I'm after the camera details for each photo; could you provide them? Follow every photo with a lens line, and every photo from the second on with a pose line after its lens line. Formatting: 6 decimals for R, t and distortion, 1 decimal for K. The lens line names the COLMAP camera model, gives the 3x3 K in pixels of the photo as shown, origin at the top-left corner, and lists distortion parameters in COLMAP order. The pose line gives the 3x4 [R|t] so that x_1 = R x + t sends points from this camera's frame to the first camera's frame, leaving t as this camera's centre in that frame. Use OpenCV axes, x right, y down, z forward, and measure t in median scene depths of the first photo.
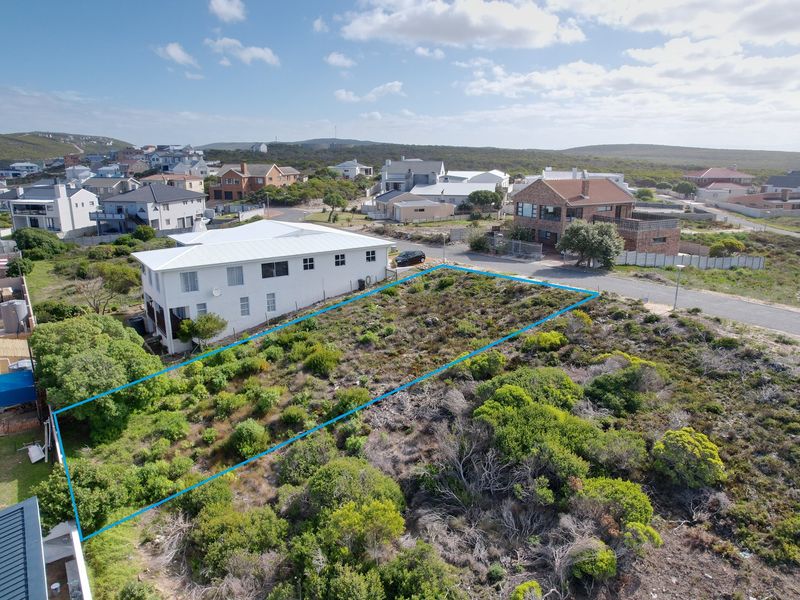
lens RADIAL K [[575.1, 0, 399.0], [0, 575.1, 297.8], [0, 0, 1]] dist [-0.071004, 0.059067]
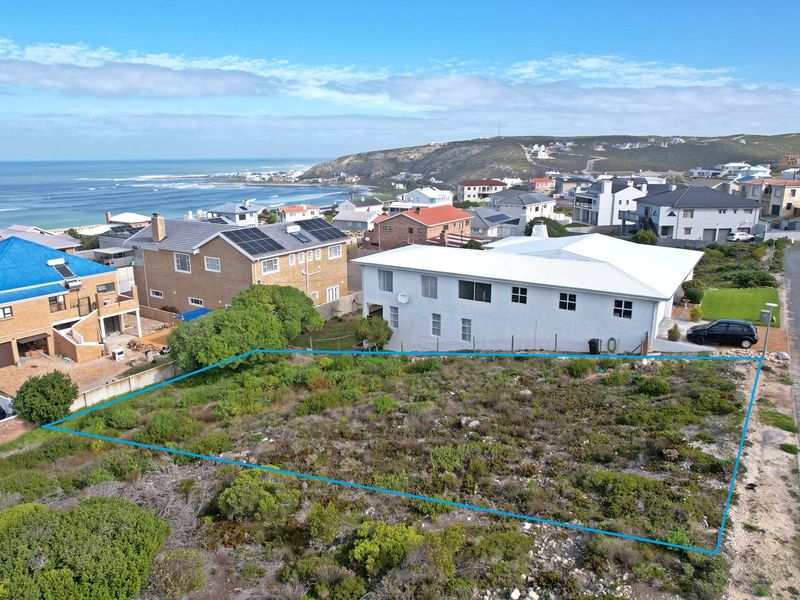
lens RADIAL K [[575.1, 0, 399.0], [0, 575.1, 297.8], [0, 0, 1]] dist [-0.071004, 0.059067]
pose [[0.388762, 0.226466, -0.893072, 0.433517], [-0.229662, 0.962543, 0.144109, -0.125155], [0.892255, 0.149080, 0.426211, 0.553687]]
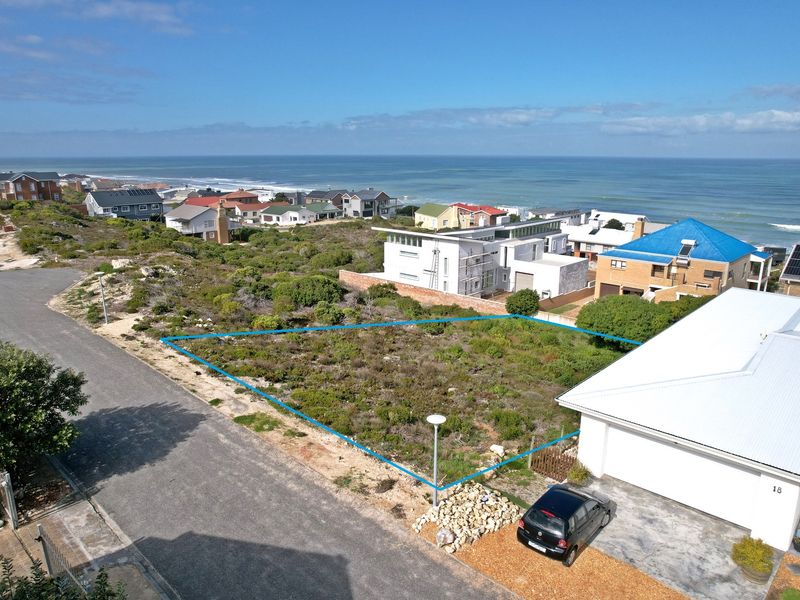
lens RADIAL K [[575.1, 0, 399.0], [0, 575.1, 297.8], [0, 0, 1]] dist [-0.071004, 0.059067]
pose [[-0.975405, 0.057675, -0.212741, 0.171942], [-0.051815, 0.878119, 0.475629, -0.330170], [0.214243, 0.474954, -0.853533, 1.340659]]
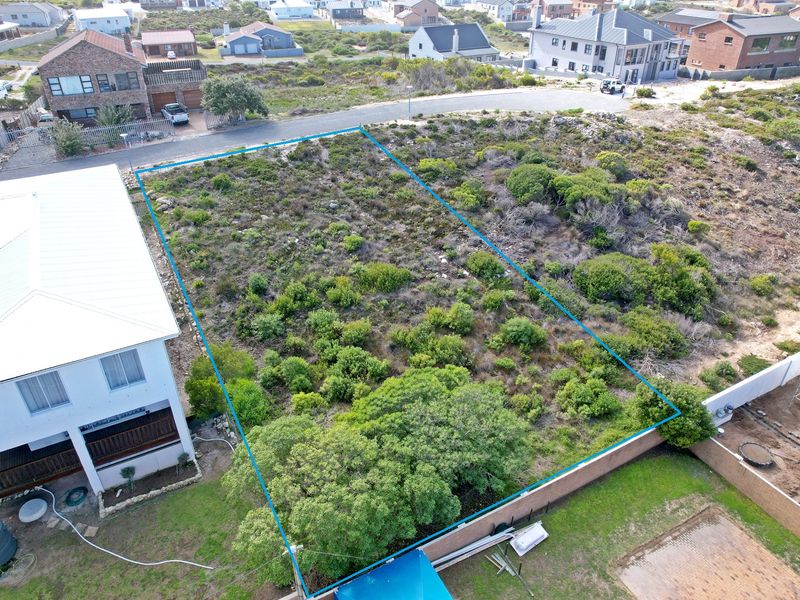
lens RADIAL K [[575.1, 0, 399.0], [0, 575.1, 297.8], [0, 0, 1]] dist [-0.071004, 0.059067]
pose [[0.092870, -0.518783, 0.849847, -0.687103], [0.249519, 0.838426, 0.484544, -0.221220], [-0.963906, 0.167053, 0.207311, 0.598541]]
